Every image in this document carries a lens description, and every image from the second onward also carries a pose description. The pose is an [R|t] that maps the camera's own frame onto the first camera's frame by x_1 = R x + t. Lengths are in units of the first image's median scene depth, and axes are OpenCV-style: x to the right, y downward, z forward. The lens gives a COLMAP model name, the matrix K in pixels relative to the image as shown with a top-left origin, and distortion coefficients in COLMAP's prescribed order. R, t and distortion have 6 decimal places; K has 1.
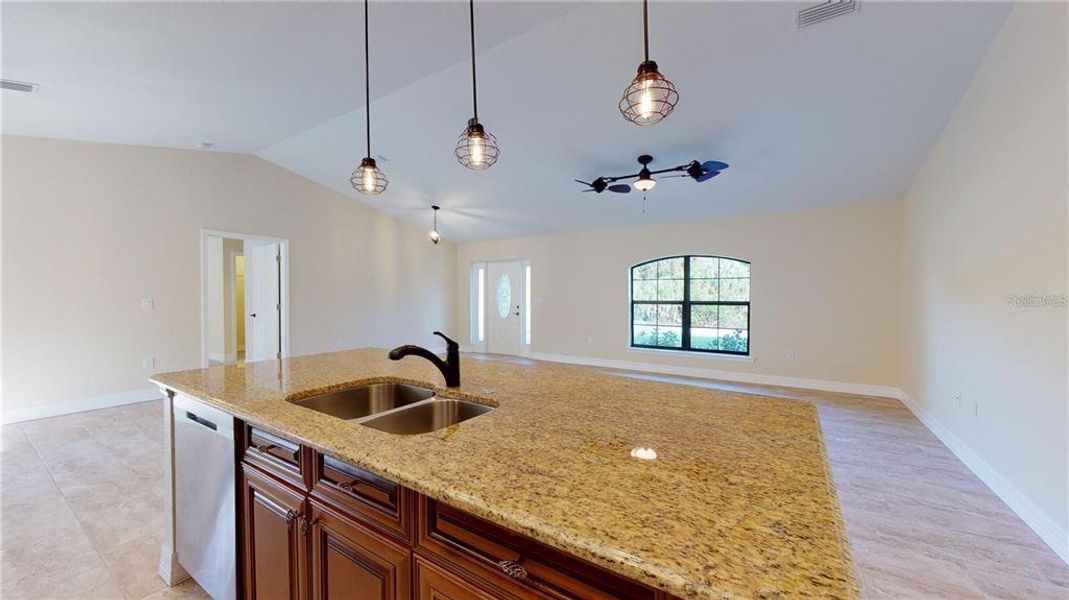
lens RADIAL K [[390.2, 0, 532.5], [0, 390.2, 302.7], [0, 0, 1]] dist [0.003393, -0.000606]
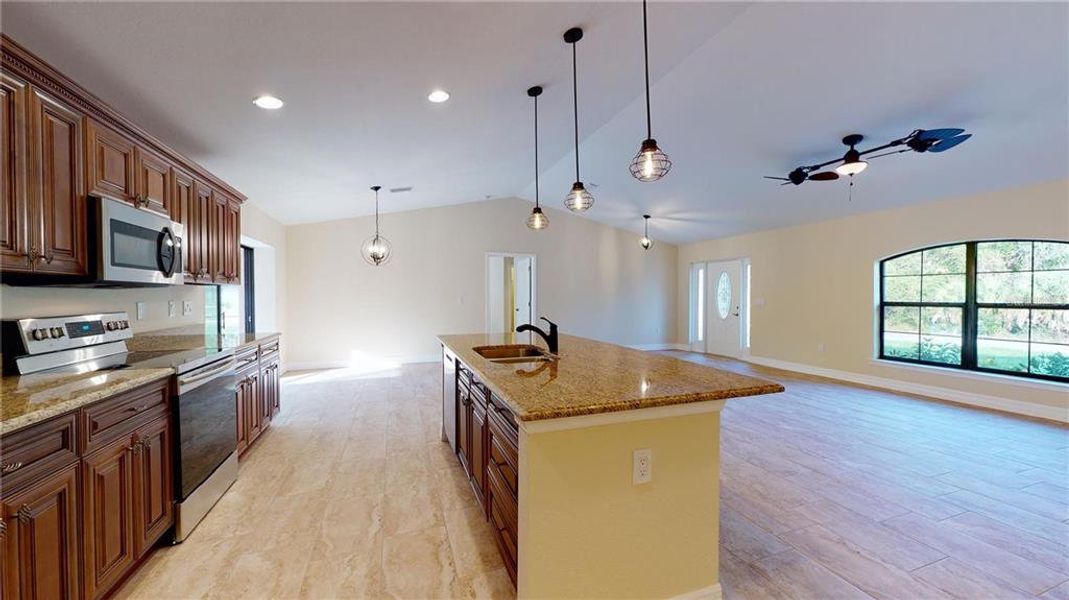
lens RADIAL K [[390.2, 0, 533.6], [0, 390.2, 302.1], [0, 0, 1]] dist [0.003393, -0.000606]
pose [[0.802417, 0.009310, -0.596690, 0.173724], [-0.010467, 0.999944, 0.001526, 0.001561], [0.596671, 0.005021, 0.802470, -0.088554]]
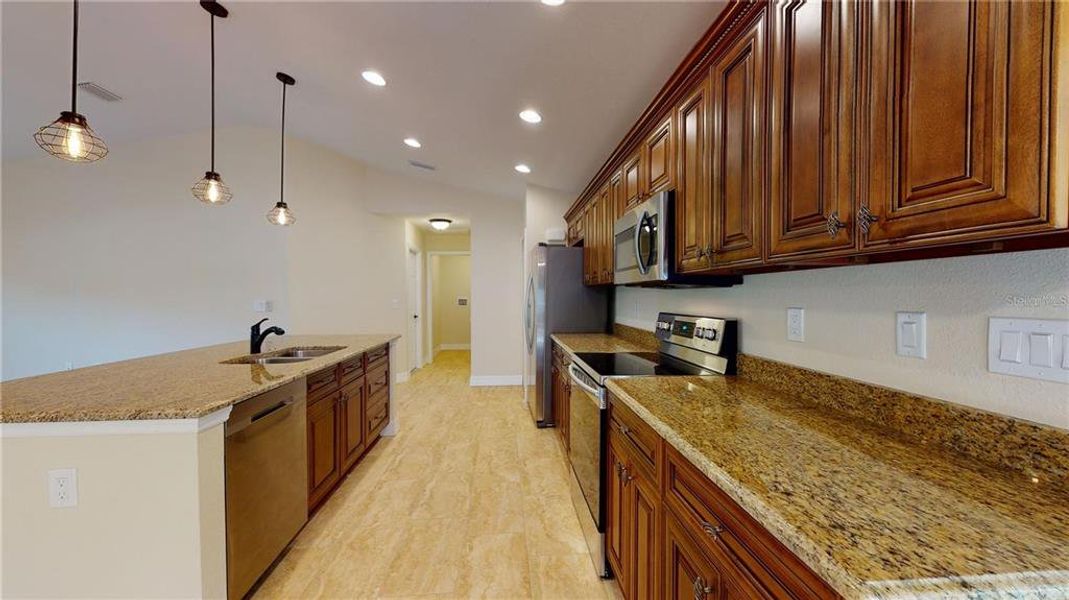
lens RADIAL K [[390.2, 0, 540.9], [0, 390.2, 299.7], [0, 0, 1]] dist [0.003393, -0.000606]
pose [[-0.629196, -0.008377, 0.777202, -0.539164], [0.004761, 0.999882, 0.014631, -0.003242], [-0.777232, 0.012906, -0.629082, 0.272662]]
